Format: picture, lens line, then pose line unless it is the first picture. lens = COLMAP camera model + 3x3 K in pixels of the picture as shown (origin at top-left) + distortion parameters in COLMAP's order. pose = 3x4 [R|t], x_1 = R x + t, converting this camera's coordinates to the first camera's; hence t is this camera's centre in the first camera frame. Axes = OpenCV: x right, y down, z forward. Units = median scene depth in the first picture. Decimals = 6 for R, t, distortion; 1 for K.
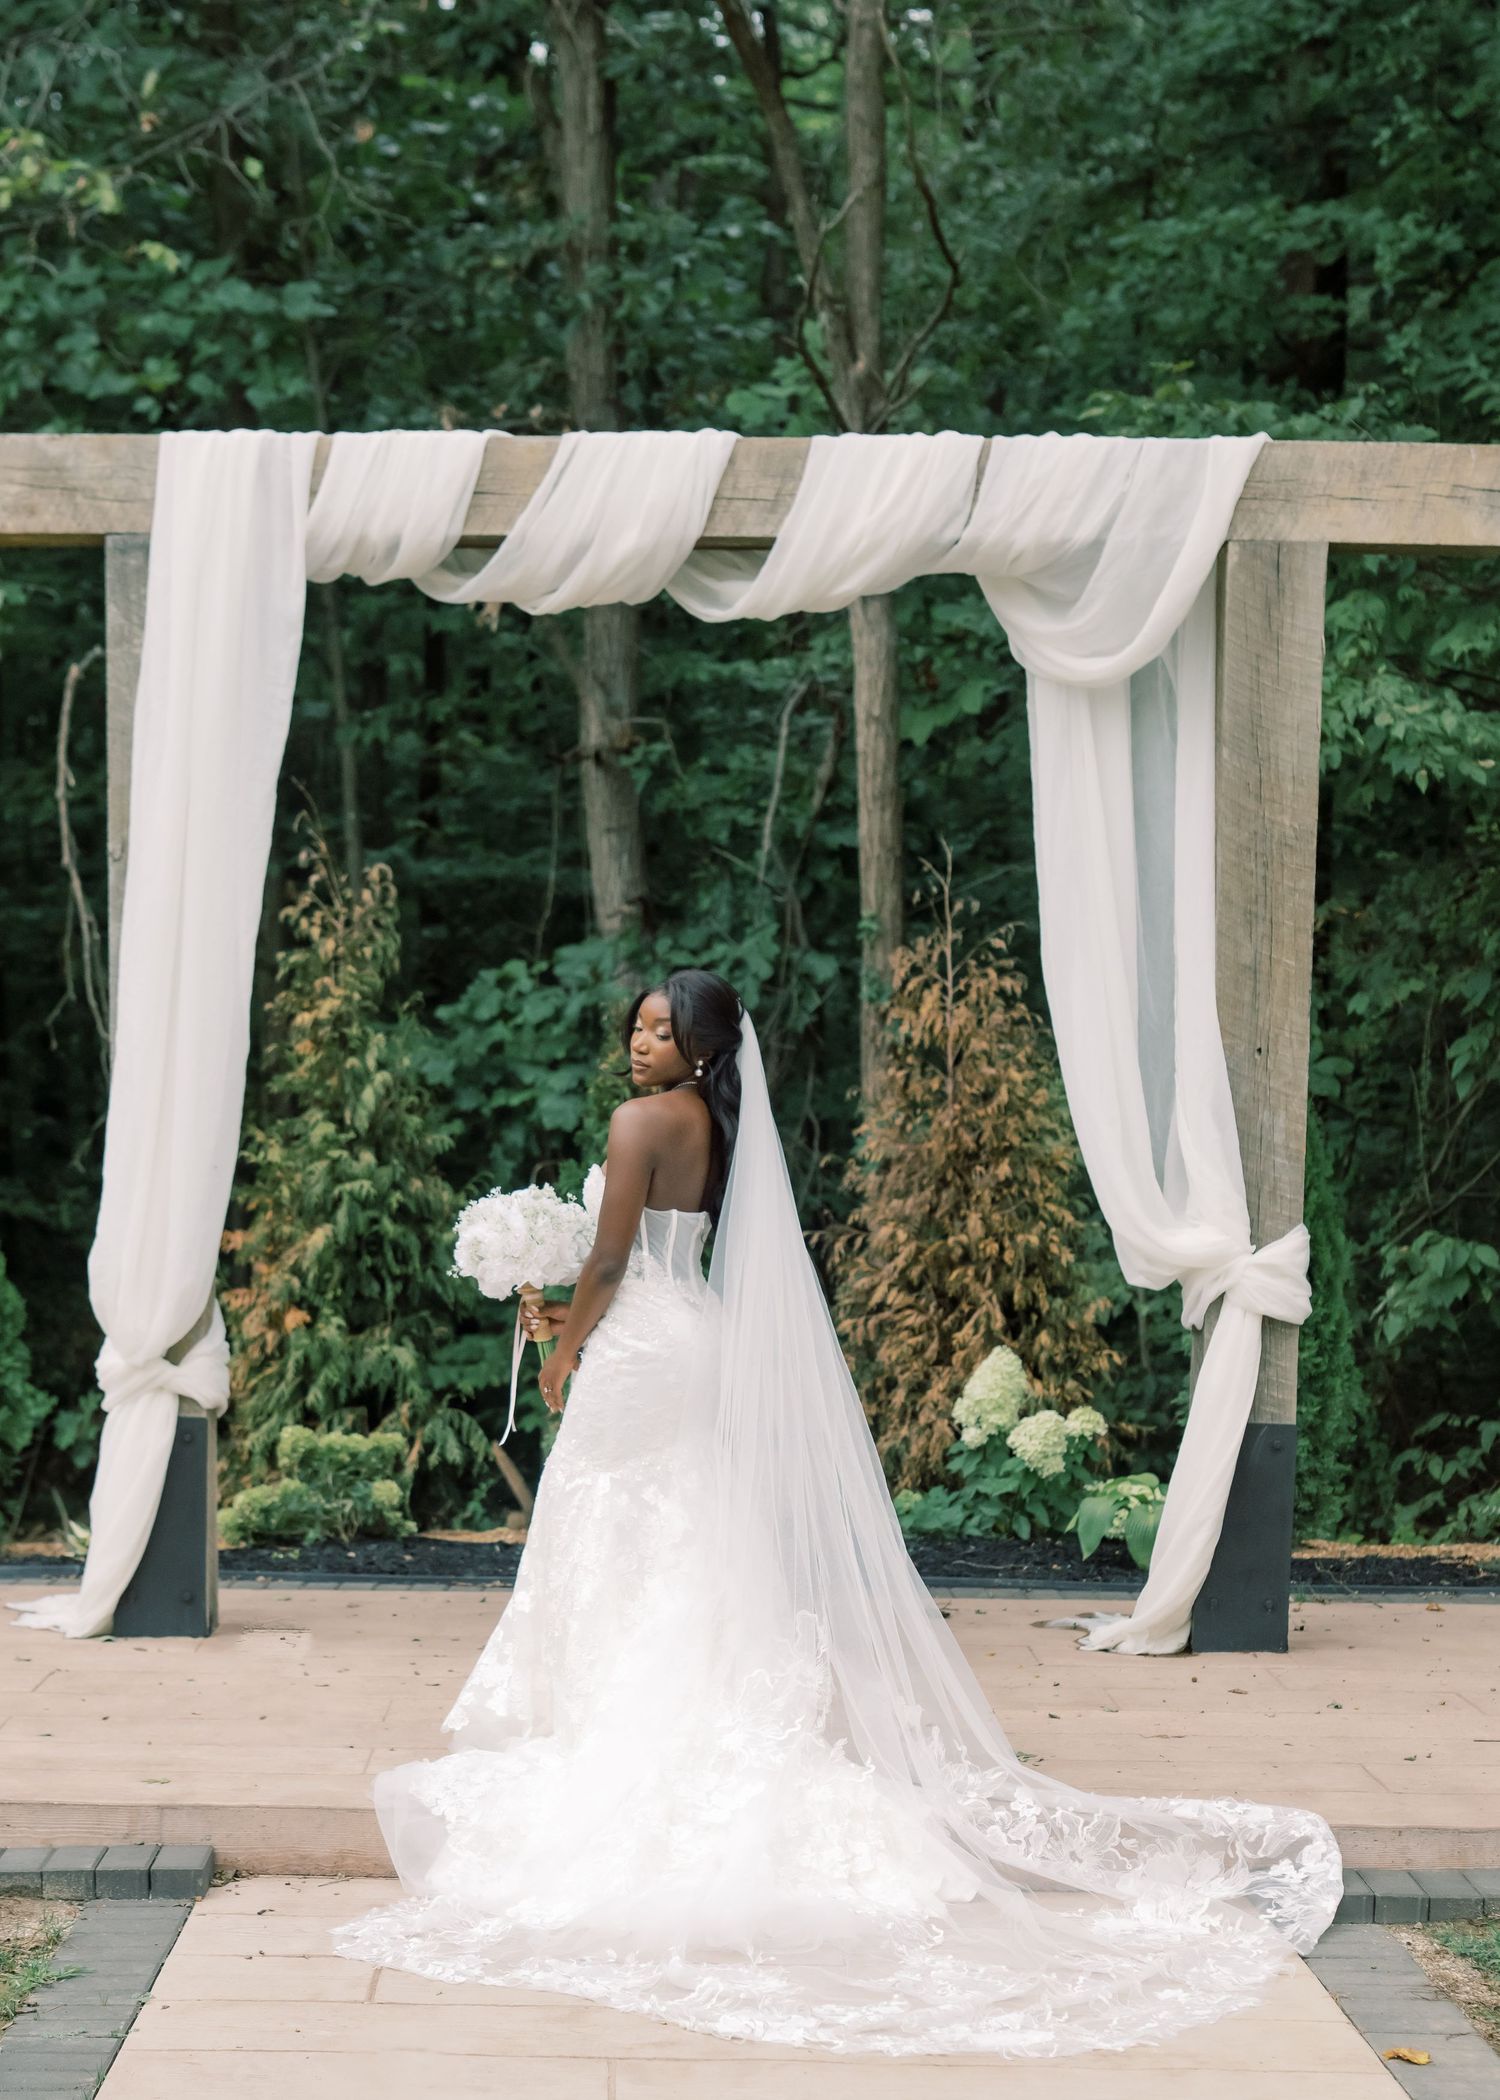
lens RADIAL K [[3354.9, 0, 557.6], [0, 3354.9, 1481.0], [0, 0, 1]] dist [0.011737, 0.000000]
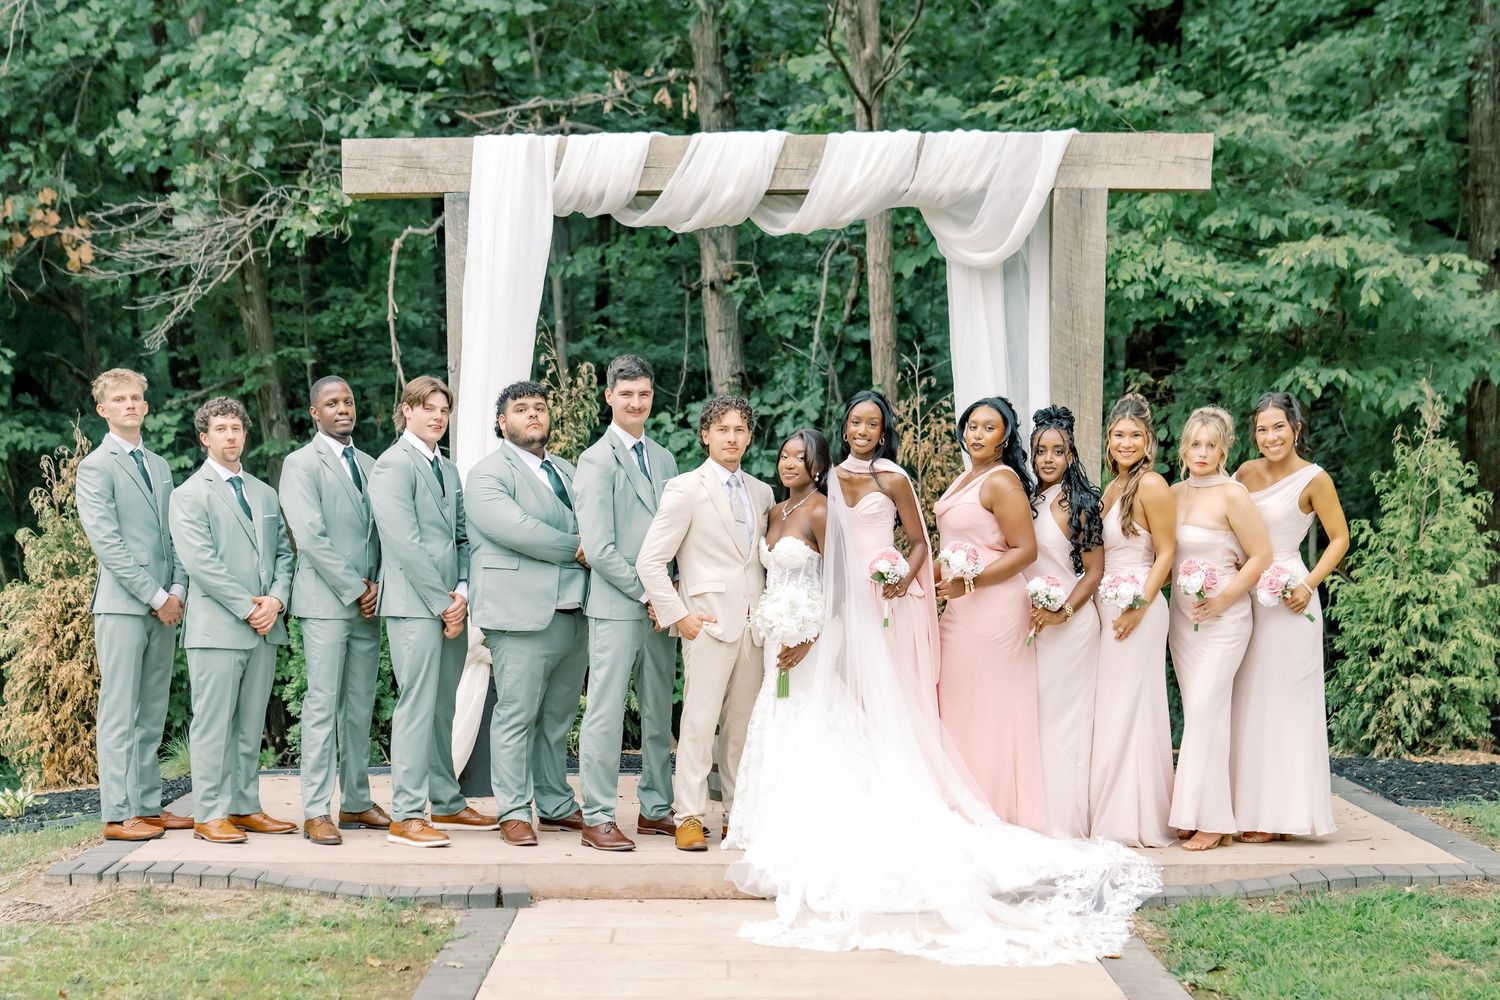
lens RADIAL K [[2305.2, 0, 677.4], [0, 2305.2, 889.0], [0, 0, 1]] dist [0.011457, 0.000000]
pose [[0.999892, -0.013439, -0.005878, -0.003371], [0.013740, 0.998420, 0.054485, 0.022371], [0.005137, -0.054560, 0.998497, -0.198663]]
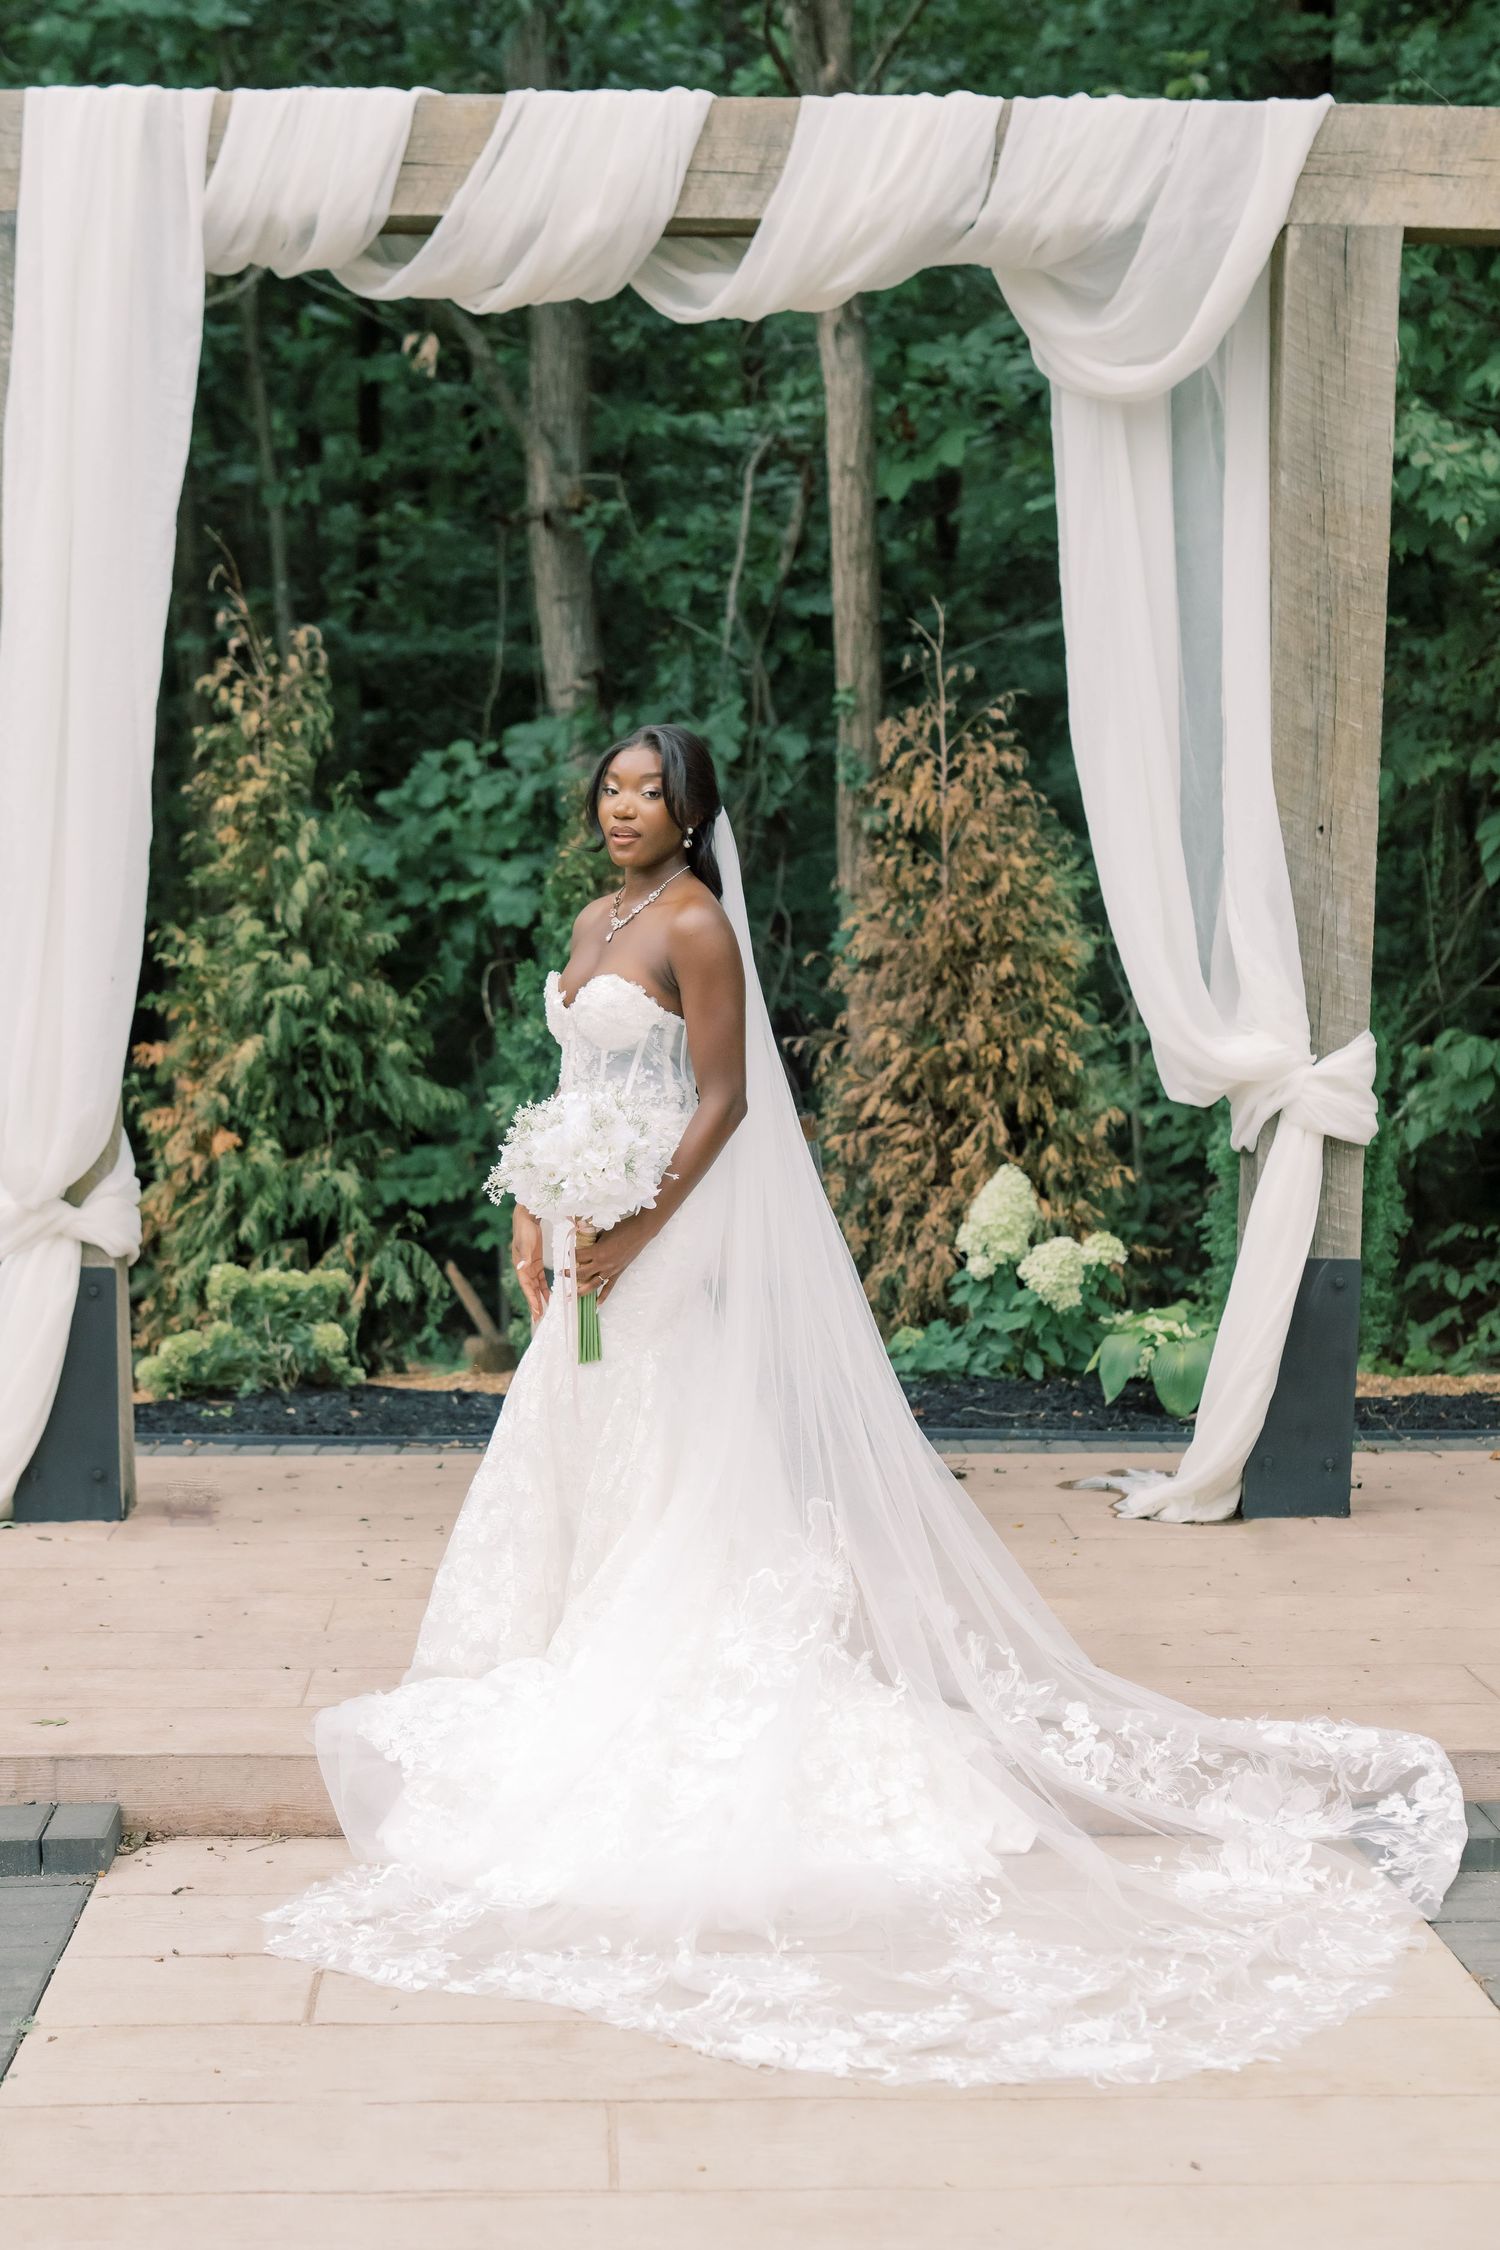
lens RADIAL K [[3280.7, 0, 720.4], [0, 3280.7, 1560.9], [0, 0, 1]] dist [0.003546, 0.000000]
pose [[0.997962, -0.019495, 0.060767, -0.001308], [0.014106, 0.996031, 0.087878, -0.011722], [-0.062239, -0.086842, 0.994276, 0.106648]]
